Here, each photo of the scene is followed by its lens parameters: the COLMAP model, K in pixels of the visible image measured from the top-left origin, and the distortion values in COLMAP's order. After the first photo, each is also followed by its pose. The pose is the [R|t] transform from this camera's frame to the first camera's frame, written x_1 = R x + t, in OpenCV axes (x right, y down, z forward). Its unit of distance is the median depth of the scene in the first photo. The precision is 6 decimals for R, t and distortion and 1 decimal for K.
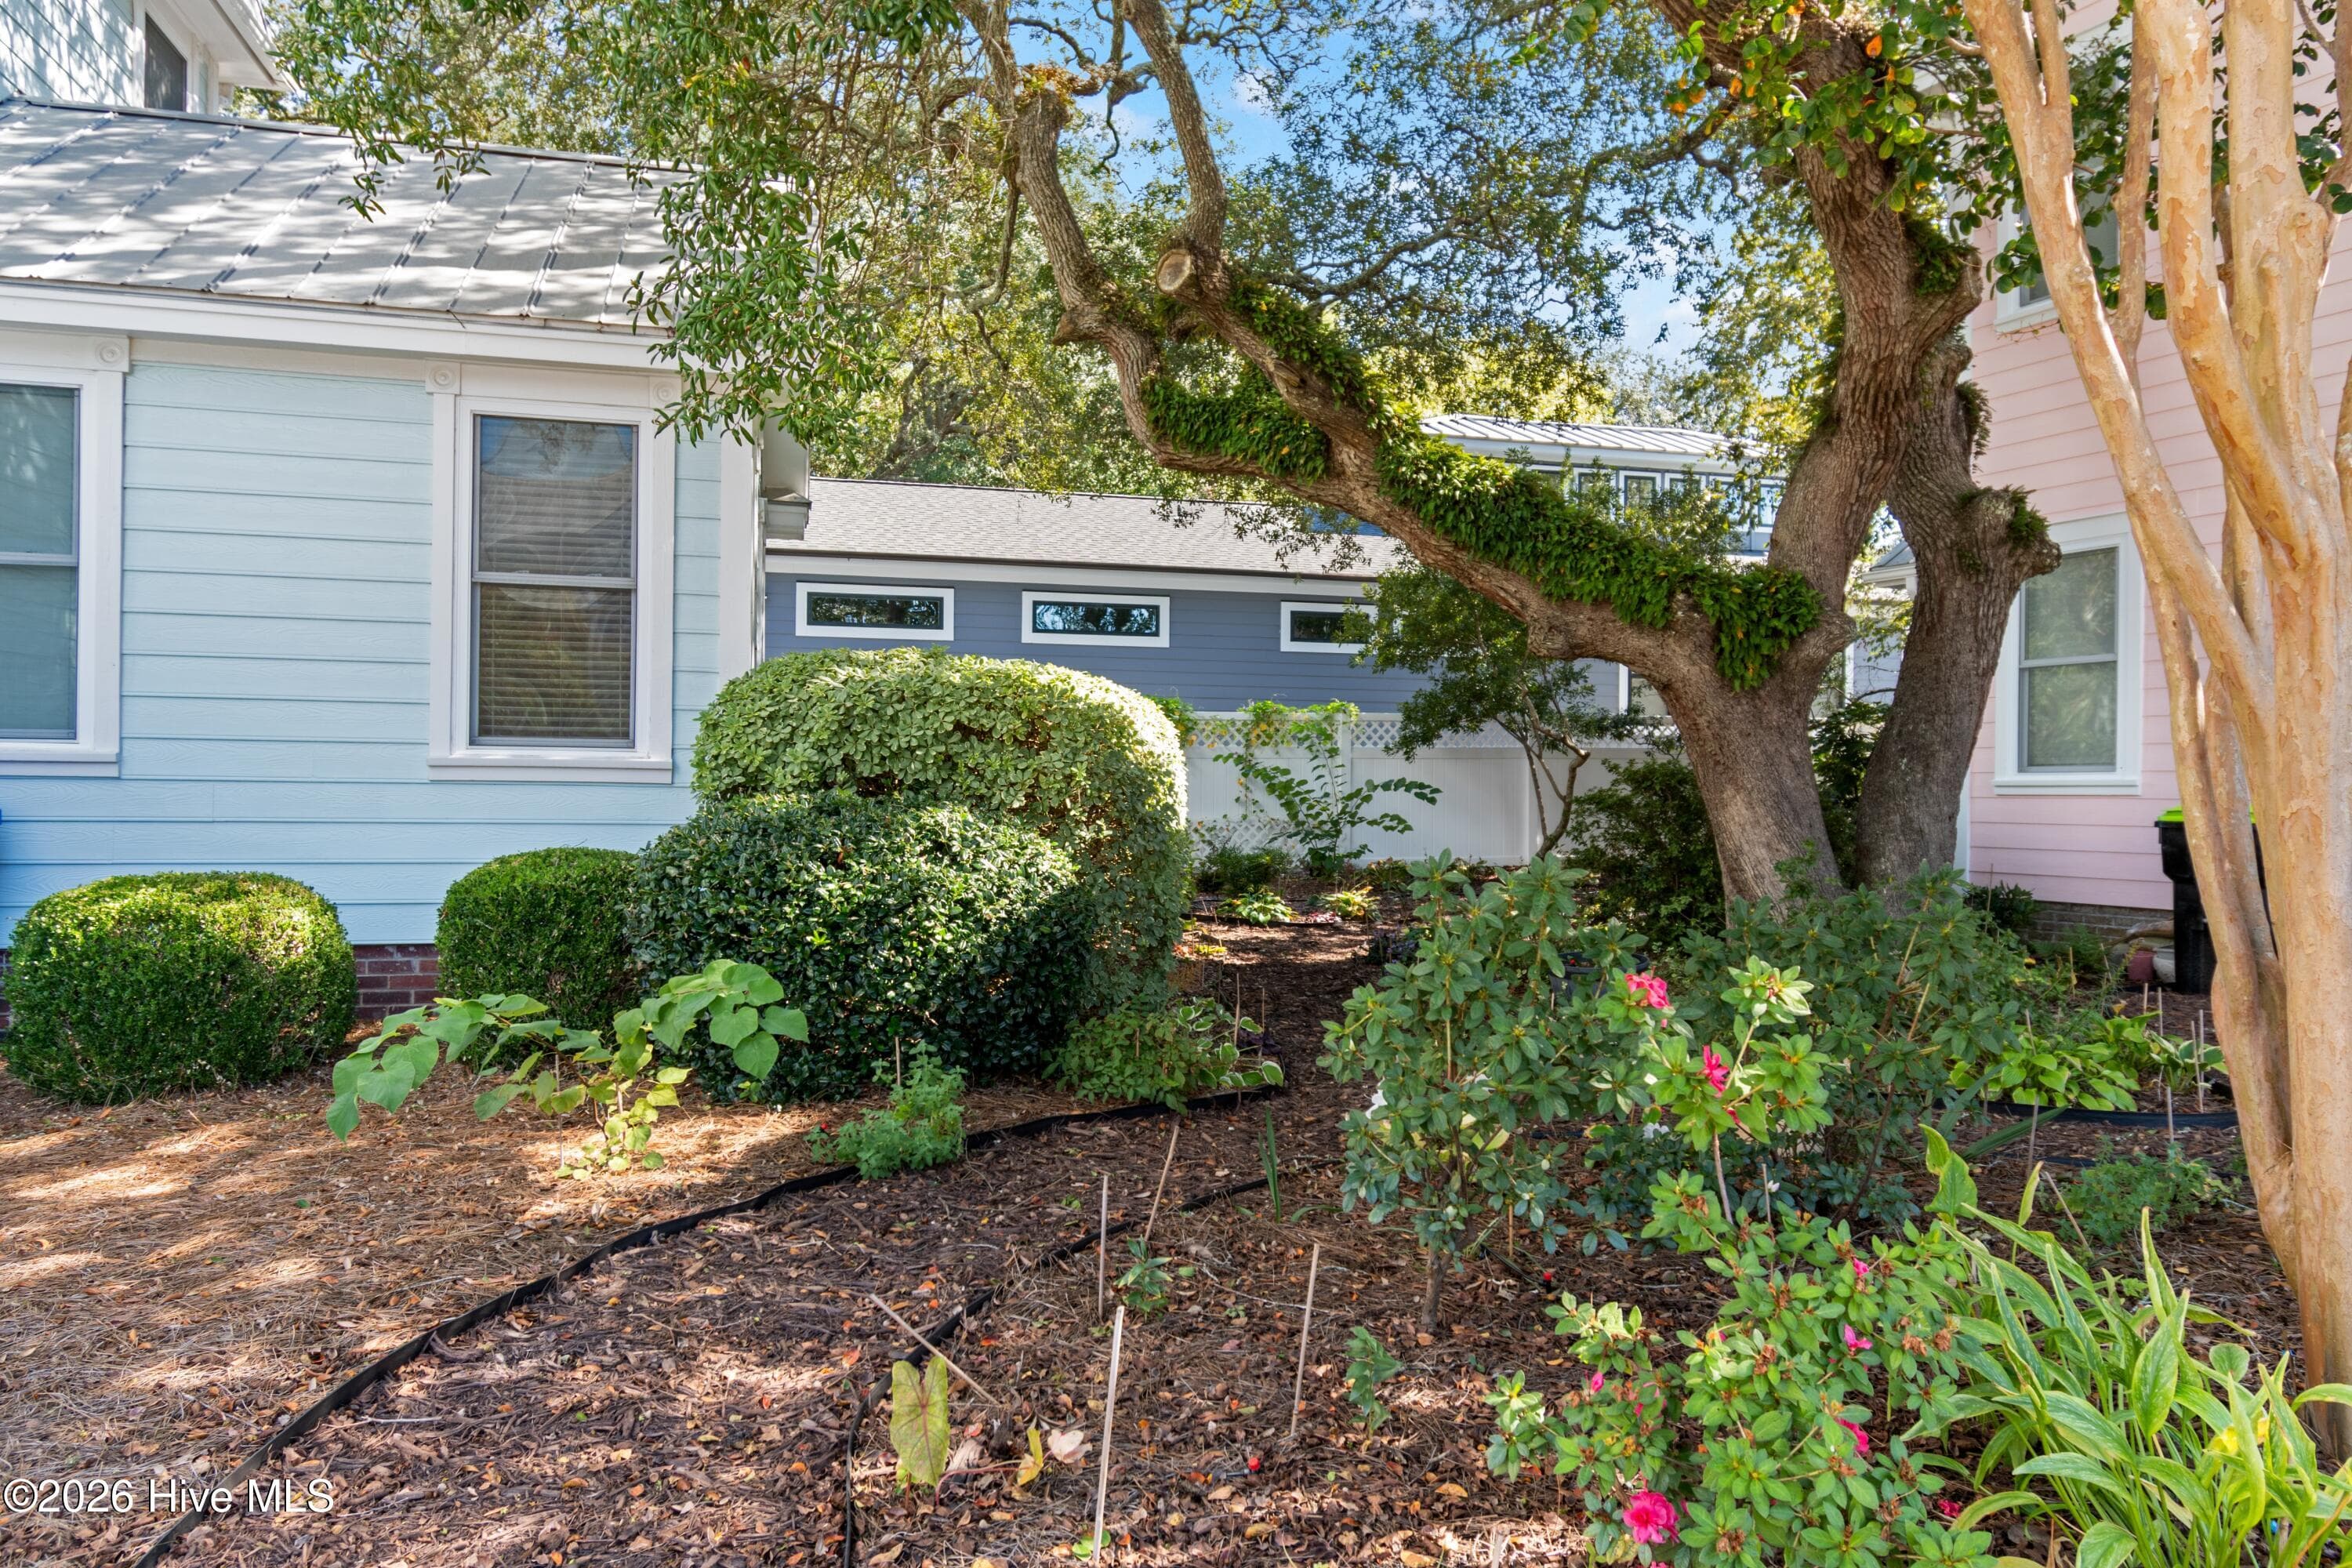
lens RADIAL K [[1524.5, 0, 1176.6], [0, 1524.5, 781.2], [0, 0, 1]] dist [-0.010081, -0.002741]
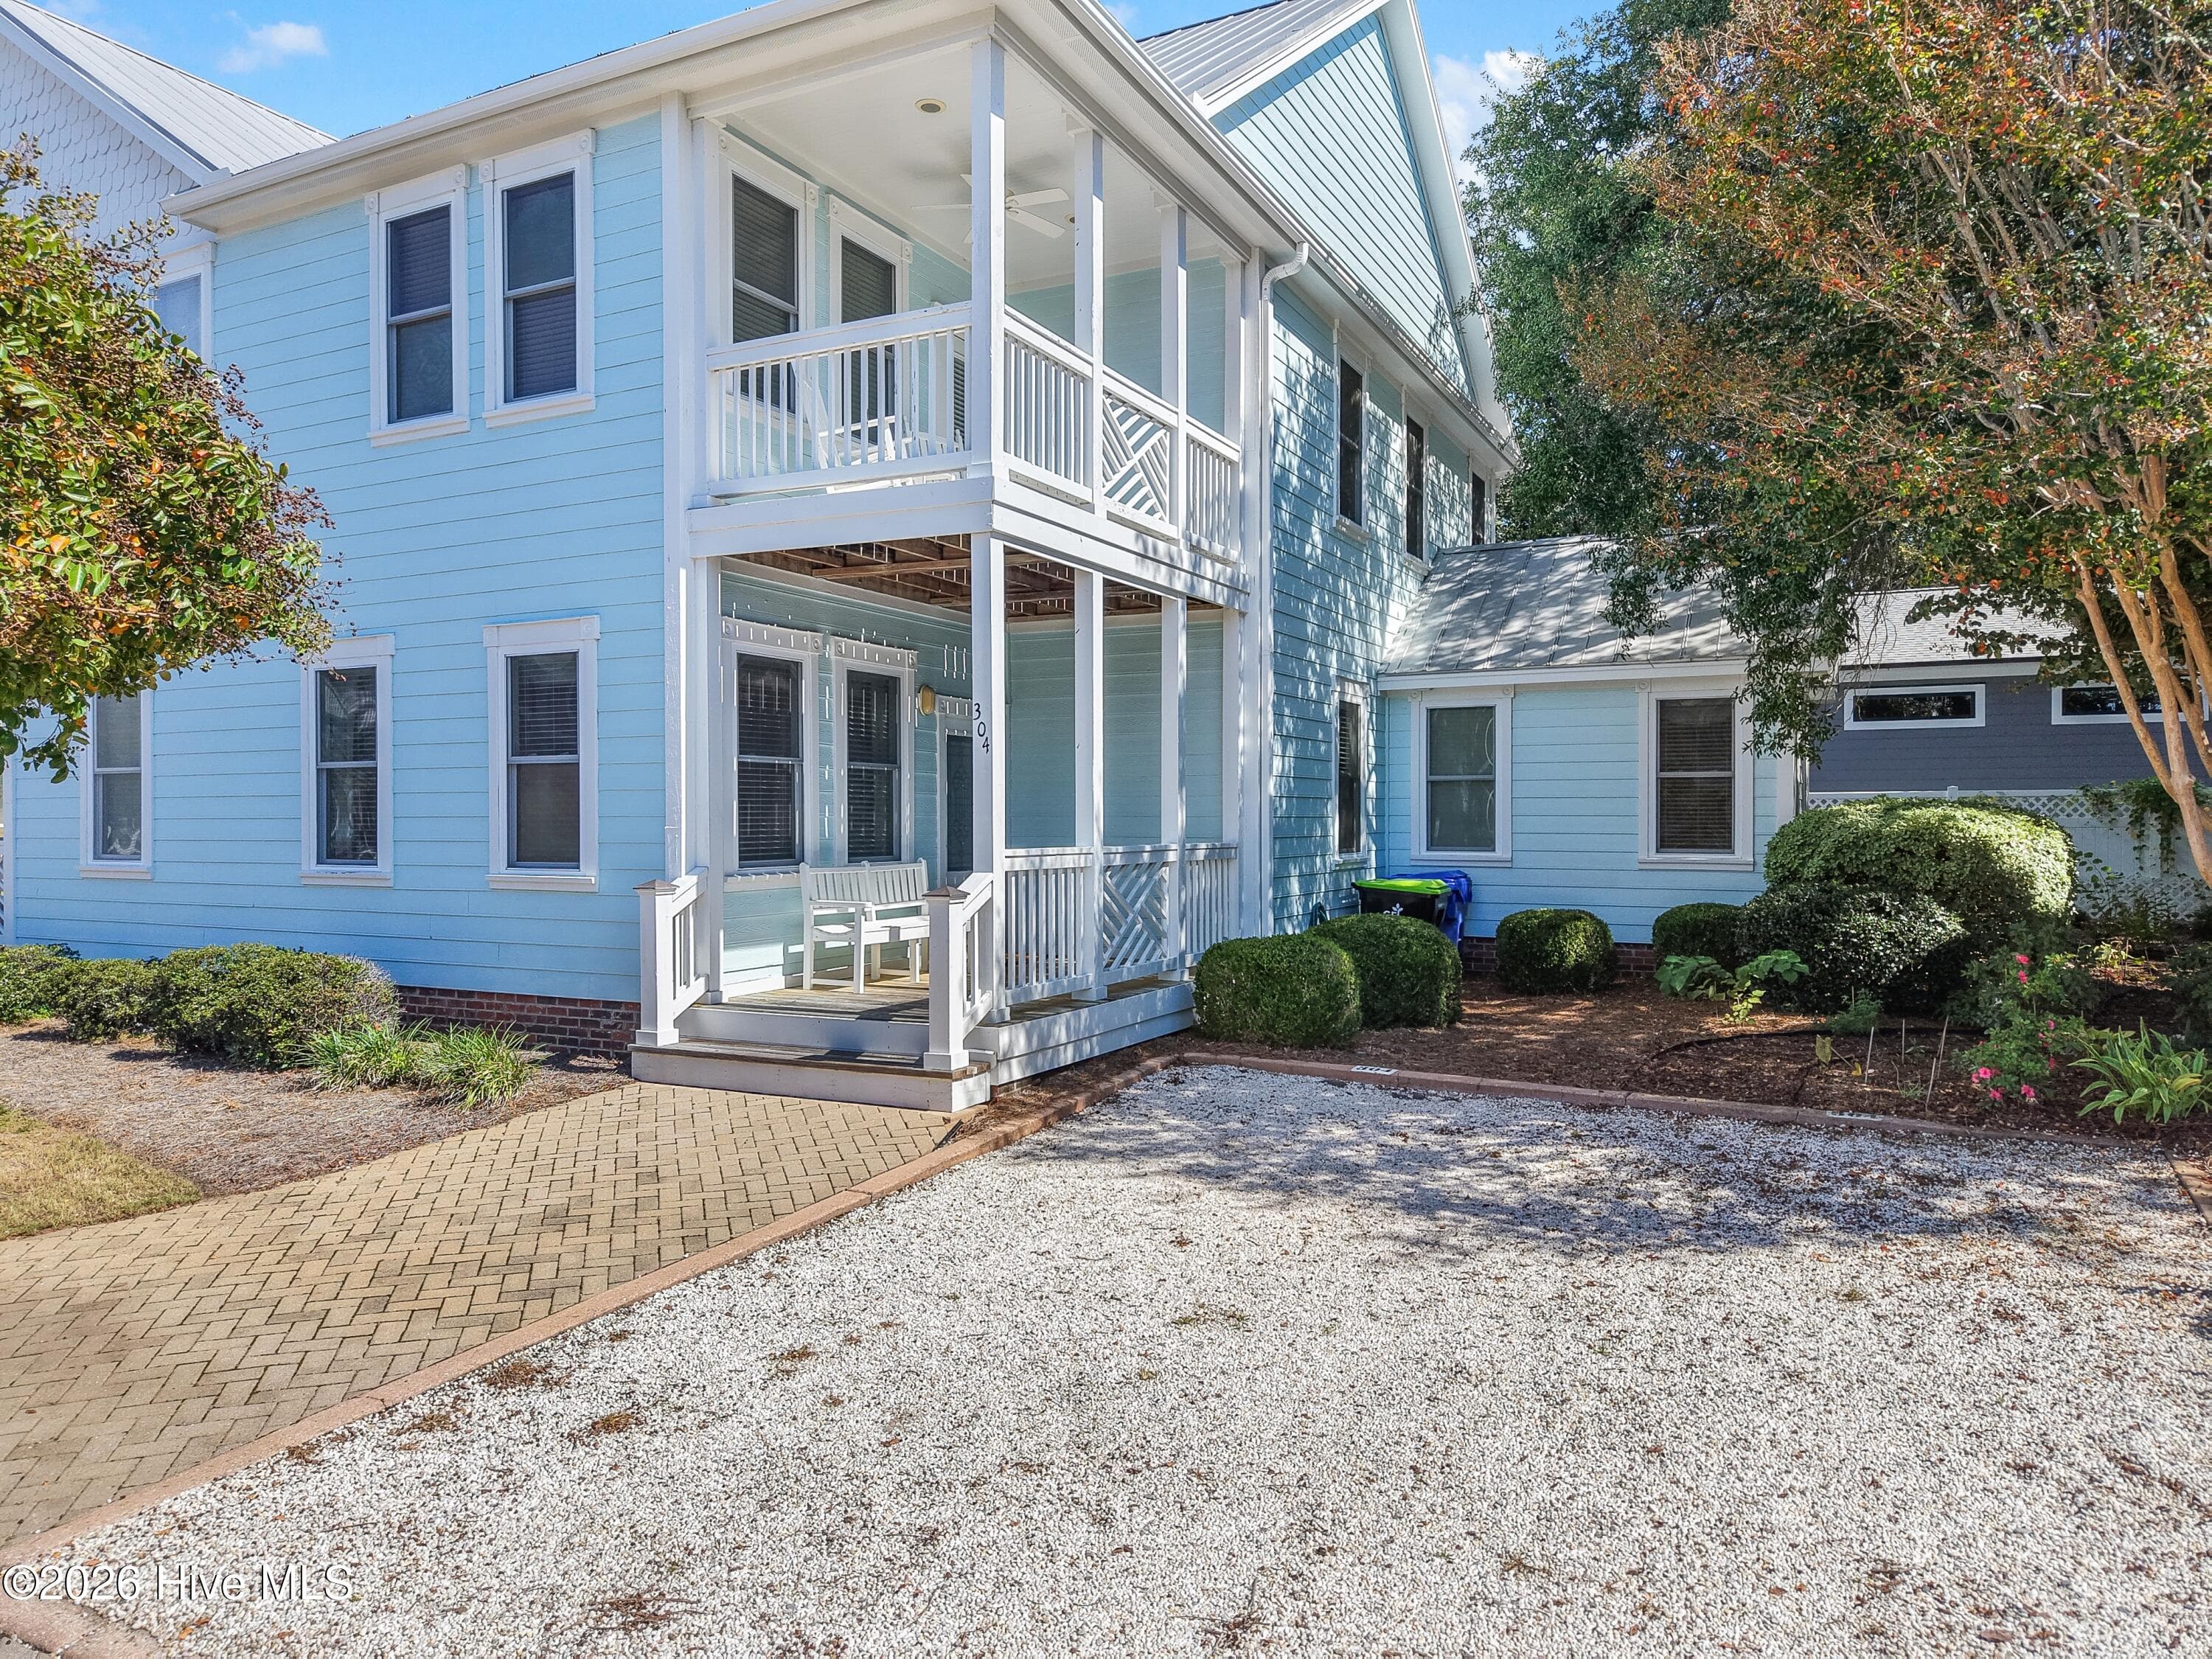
lens RADIAL K [[1461.2, 0, 1121.0], [0, 1461.2, 822.4], [0, 0, 1]] dist [0.005583, 0.001198]
pose [[0.751734, -0.007716, -0.659422, 0.377645], [0.011564, 0.999932, 0.001482, -0.088754], [0.659365, -0.008740, 0.751772, -1.200930]]
